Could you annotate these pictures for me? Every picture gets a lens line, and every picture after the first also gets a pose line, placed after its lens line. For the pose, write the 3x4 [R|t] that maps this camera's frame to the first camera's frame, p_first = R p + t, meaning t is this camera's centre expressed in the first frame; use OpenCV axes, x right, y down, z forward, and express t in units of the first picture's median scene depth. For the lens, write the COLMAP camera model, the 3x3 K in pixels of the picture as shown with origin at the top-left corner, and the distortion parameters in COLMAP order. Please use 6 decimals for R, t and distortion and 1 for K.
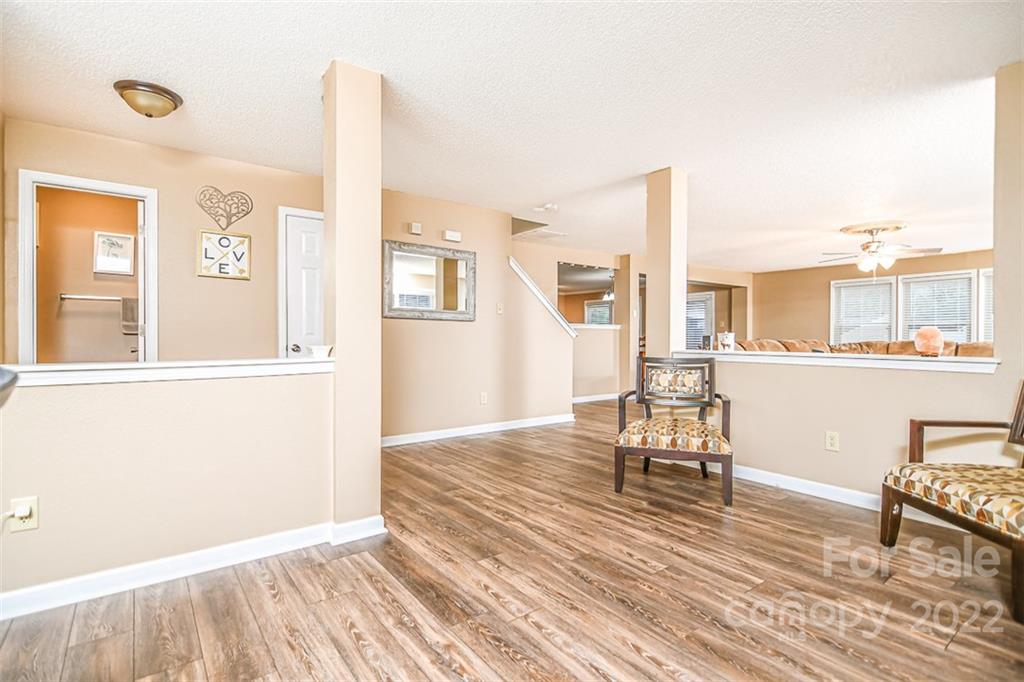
lens RADIAL K [[477.2, 0, 512.0], [0, 477.2, 341.0], [0, 0, 1]] dist [0.001577, -0.000118]
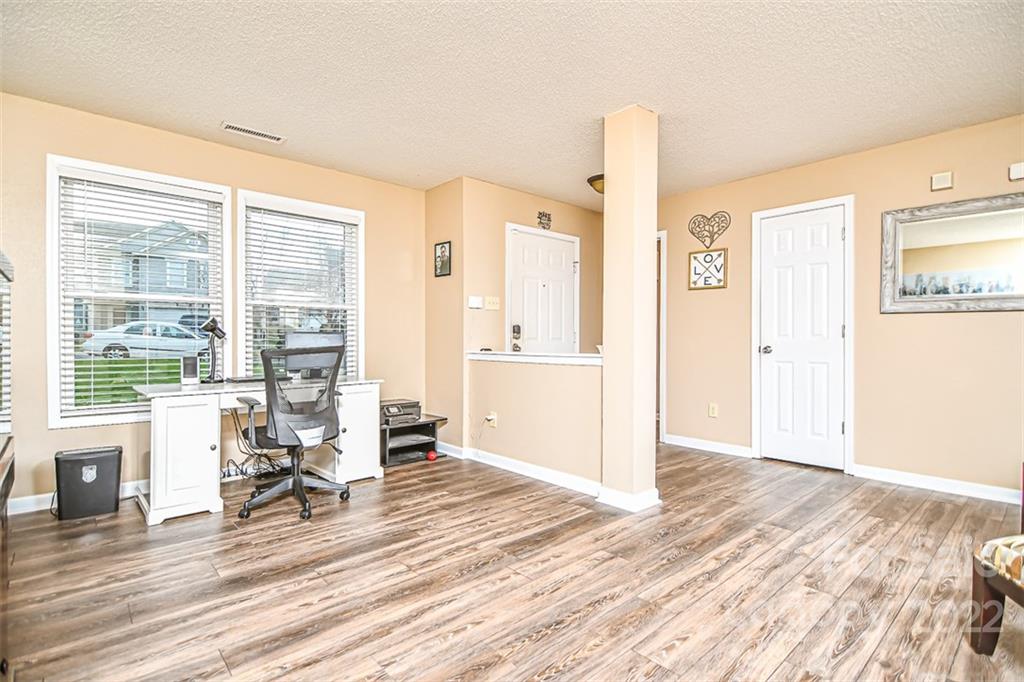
lens RADIAL K [[500.2, 0, 515.2], [0, 500.2, 338.9], [0, 0, 1]] dist [0.010264, -0.000218]
pose [[0.100652, 0.001177, -0.994921, 0.912868], [-0.008371, 0.999965, 0.000336, -0.005444], [0.994886, 0.008295, 0.100658, 0.622020]]
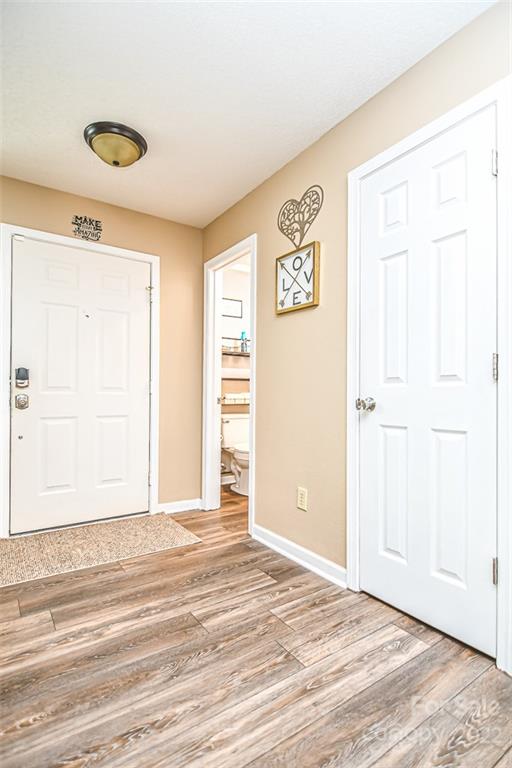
lens RADIAL K [[375.1, 0, 257.6], [0, 375.1, 391.2], [0, 0, 1]] dist [0.010264, -0.000218]
pose [[-0.062107, -0.009484, -0.998024, 0.005621], [-0.010343, 0.999907, -0.008858, 0.007291], [0.998016, 0.009772, -0.062199, 1.516039]]
